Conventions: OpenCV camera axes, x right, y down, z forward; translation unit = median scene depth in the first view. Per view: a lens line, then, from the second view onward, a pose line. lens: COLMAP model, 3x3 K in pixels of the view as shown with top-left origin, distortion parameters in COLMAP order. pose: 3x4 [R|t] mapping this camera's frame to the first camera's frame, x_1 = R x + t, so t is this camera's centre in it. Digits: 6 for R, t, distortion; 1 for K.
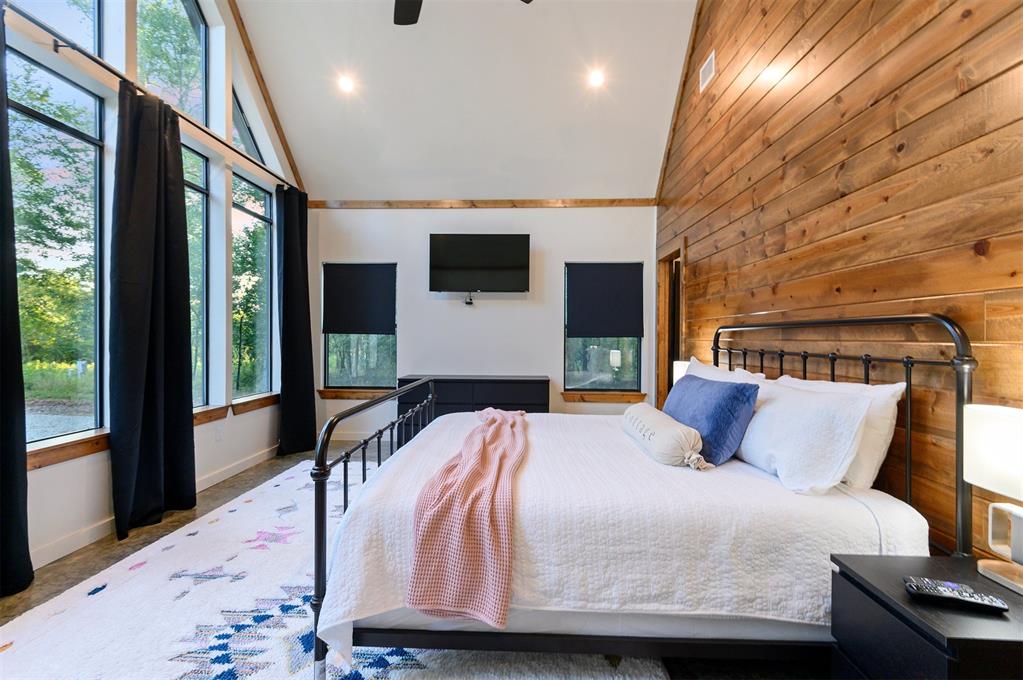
lens RADIAL K [[469.5, 0, 482.5], [0, 469.5, 336.6], [0, 0, 1]] dist [0.010271, -0.005994]
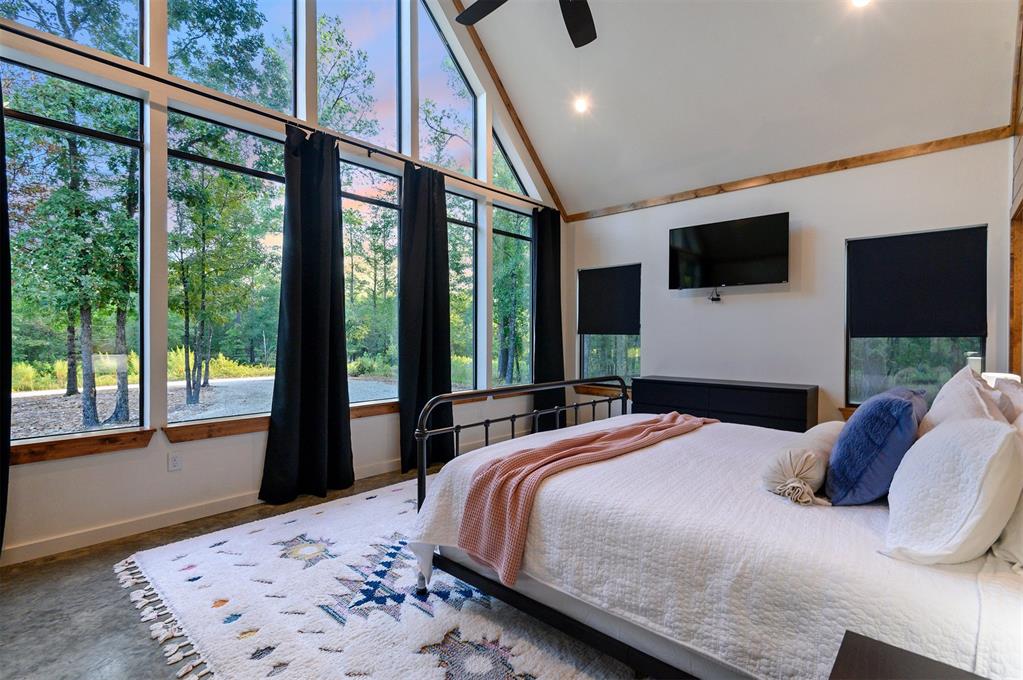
lens RADIAL K [[469.5, 0, 492.6], [0, 469.5, 339.4], [0, 0, 1]] dist [0.010271, -0.005994]
pose [[0.767665, 0.000779, -0.640850, 0.464794], [0.001131, 0.999996, 0.002570, 0.005796], [0.640850, -0.002698, 0.767661, 0.054985]]
